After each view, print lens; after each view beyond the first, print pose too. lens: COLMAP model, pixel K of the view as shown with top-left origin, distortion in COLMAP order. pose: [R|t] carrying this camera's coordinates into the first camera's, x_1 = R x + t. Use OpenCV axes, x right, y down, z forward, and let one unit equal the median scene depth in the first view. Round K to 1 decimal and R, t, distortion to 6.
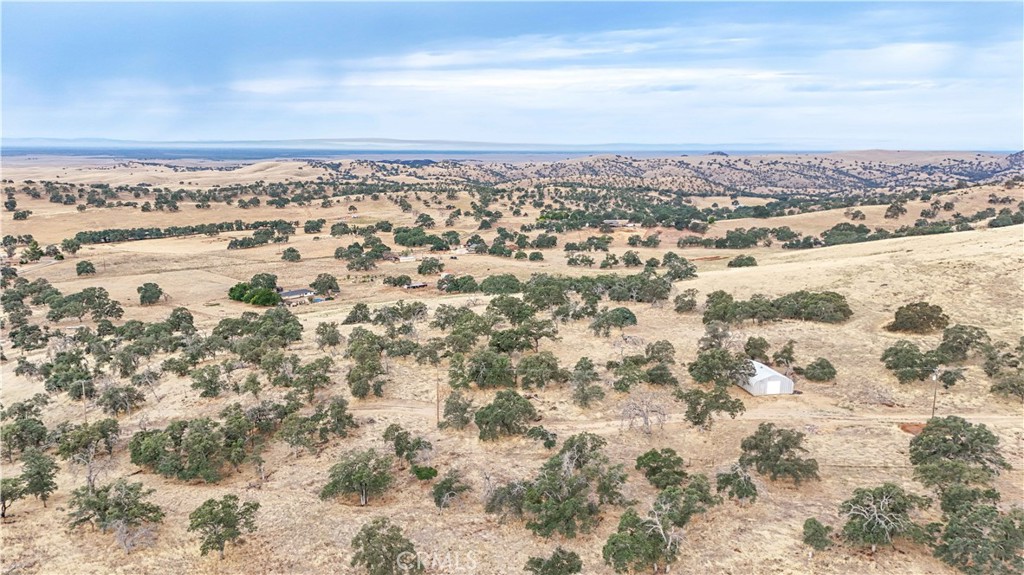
lens RADIAL K [[769.7, 0, 512.2], [0, 769.7, 283.1], [0, 0, 1]] dist [0.049449, -0.024451]
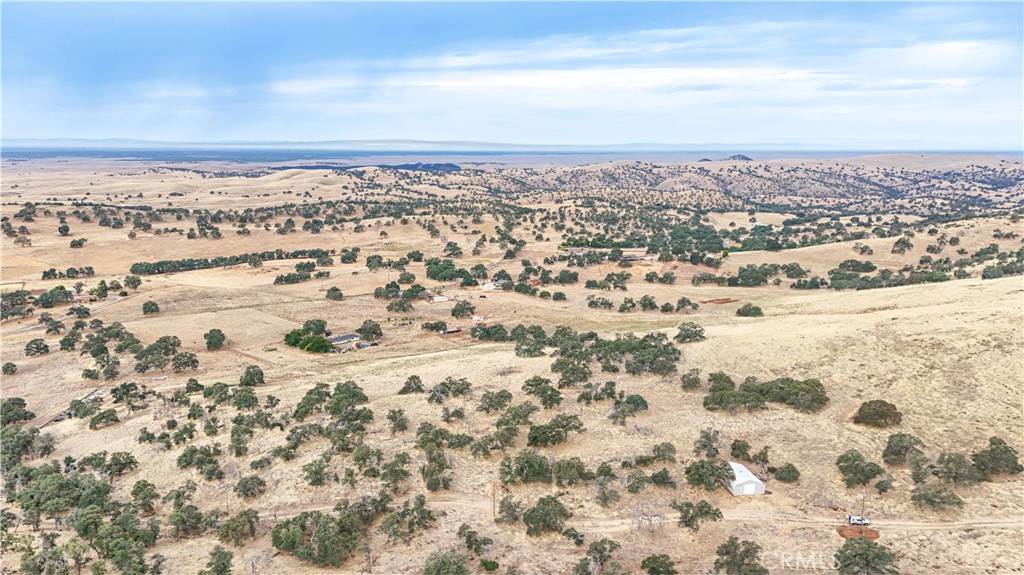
lens RADIAL K [[769.7, 0, 511.9], [0, 769.7, 291.7], [0, 0, 1]] dist [0.049449, -0.024451]
pose [[0.999670, 0.004944, -0.025220, -0.008880], [-0.004618, 0.999905, 0.012970, -0.058879], [0.025281, -0.012850, 0.999598, -0.086619]]
